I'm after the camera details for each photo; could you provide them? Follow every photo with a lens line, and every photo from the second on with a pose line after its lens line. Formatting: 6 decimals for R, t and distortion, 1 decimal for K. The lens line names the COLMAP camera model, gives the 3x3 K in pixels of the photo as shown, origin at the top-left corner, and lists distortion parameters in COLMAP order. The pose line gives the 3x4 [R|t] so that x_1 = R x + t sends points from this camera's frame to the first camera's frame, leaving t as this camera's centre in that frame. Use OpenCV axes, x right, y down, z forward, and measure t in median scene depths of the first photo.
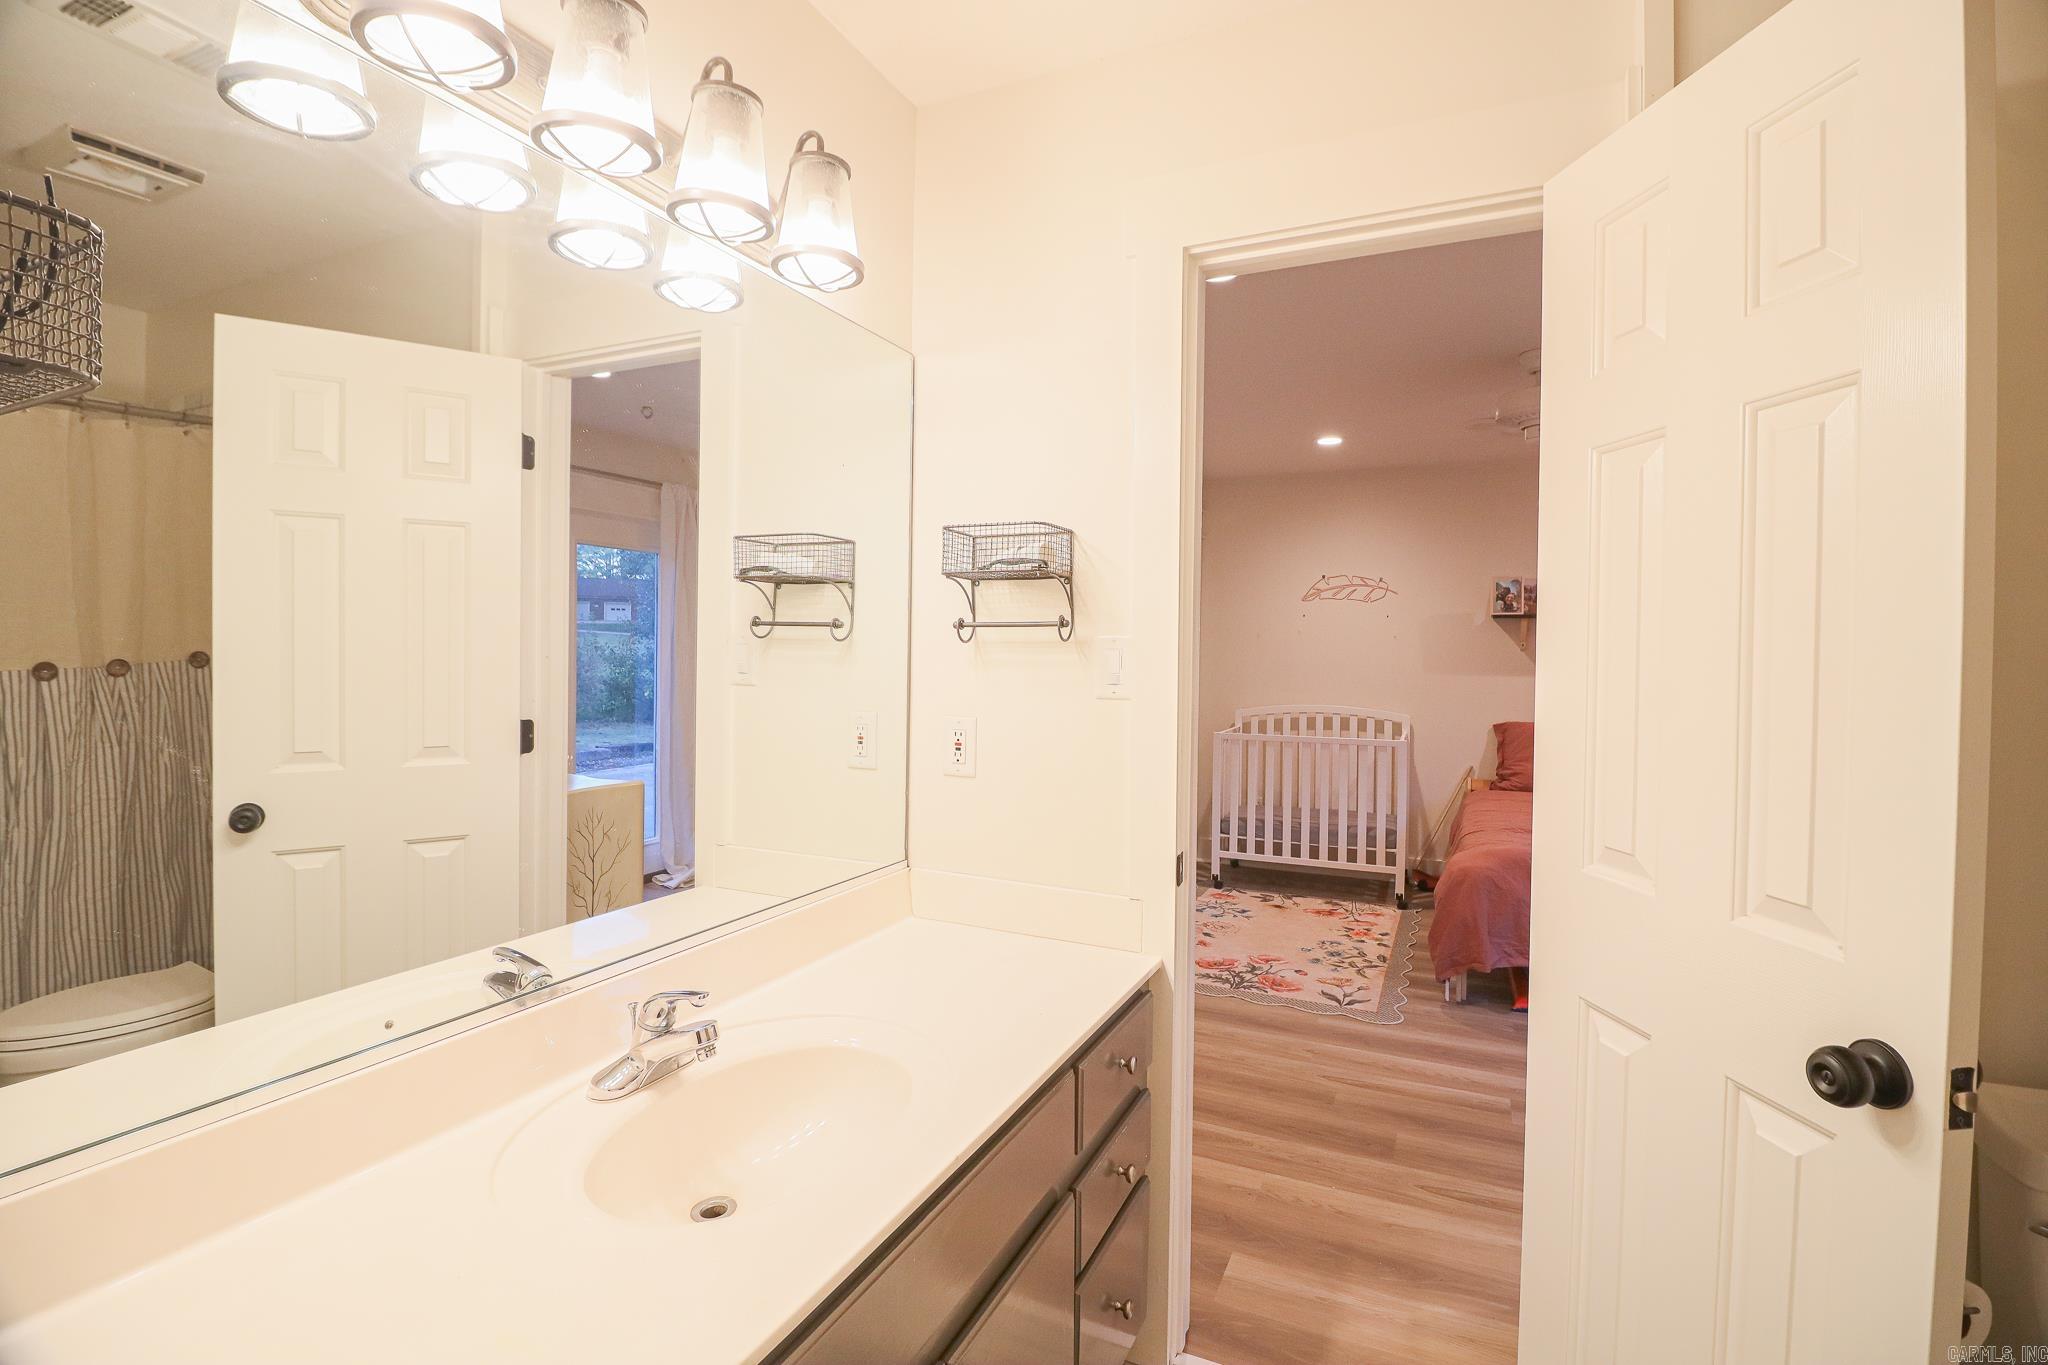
lens RADIAL K [[952.2, 0, 1040.0], [0, 952.2, 654.8], [0, 0, 1]] dist [-0.001717, -0.000150]
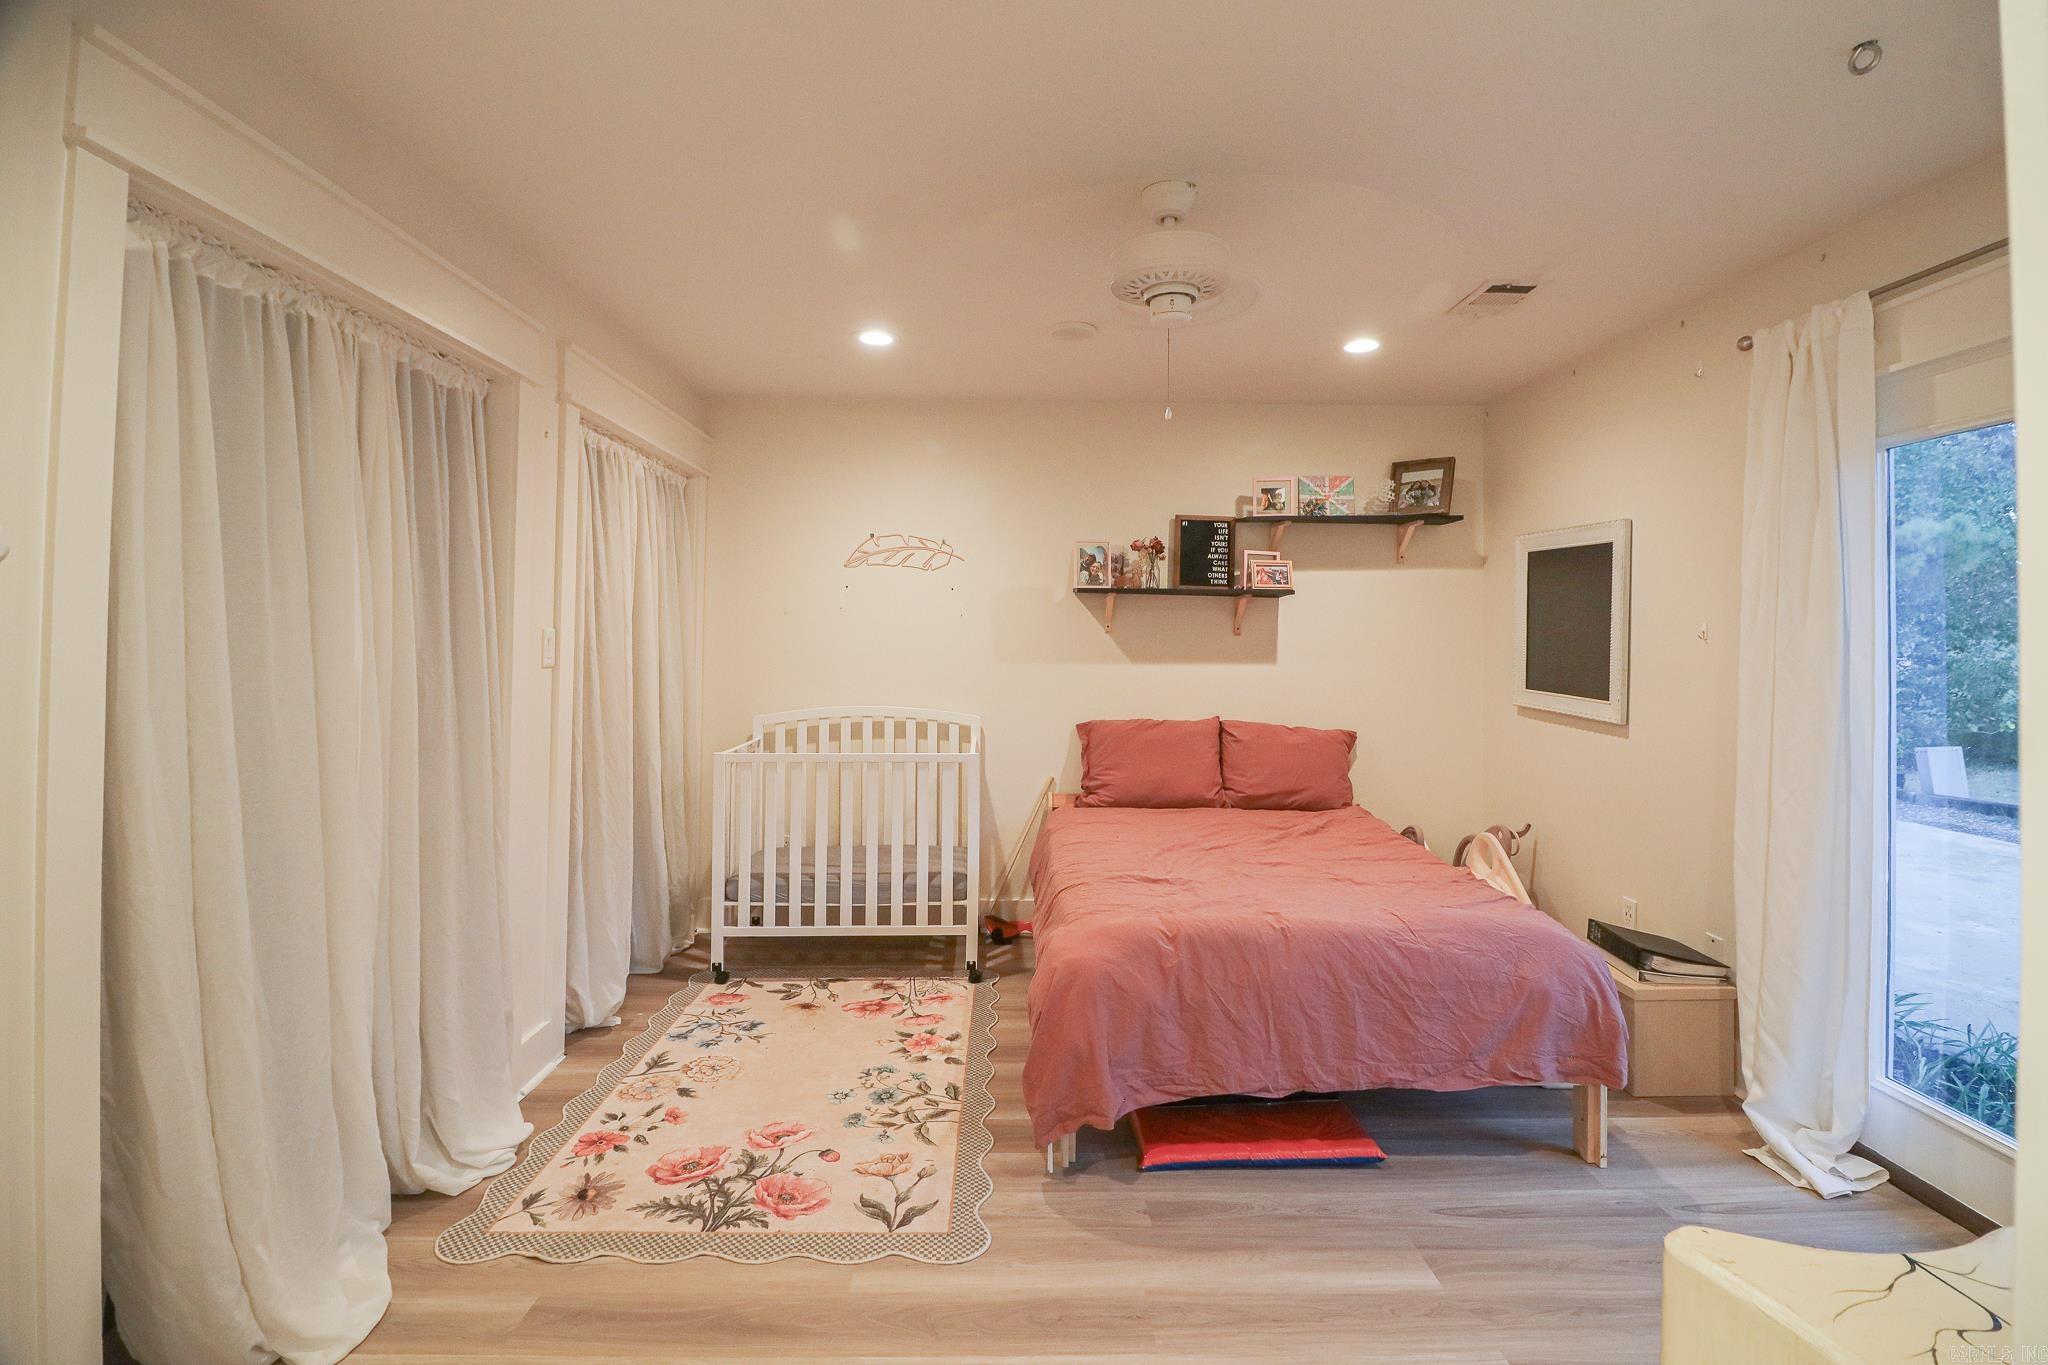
lens RADIAL K [[952.2, 0, 1040.0], [0, 952.2, 654.8], [0, 0, 1]] dist [-0.001717, -0.000150]
pose [[0.900019, -0.010377, 0.435727, 0.105423], [0.003169, 0.999846, 0.017265, 0.000221], [-0.435839, -0.014158, 0.899913, 0.313168]]
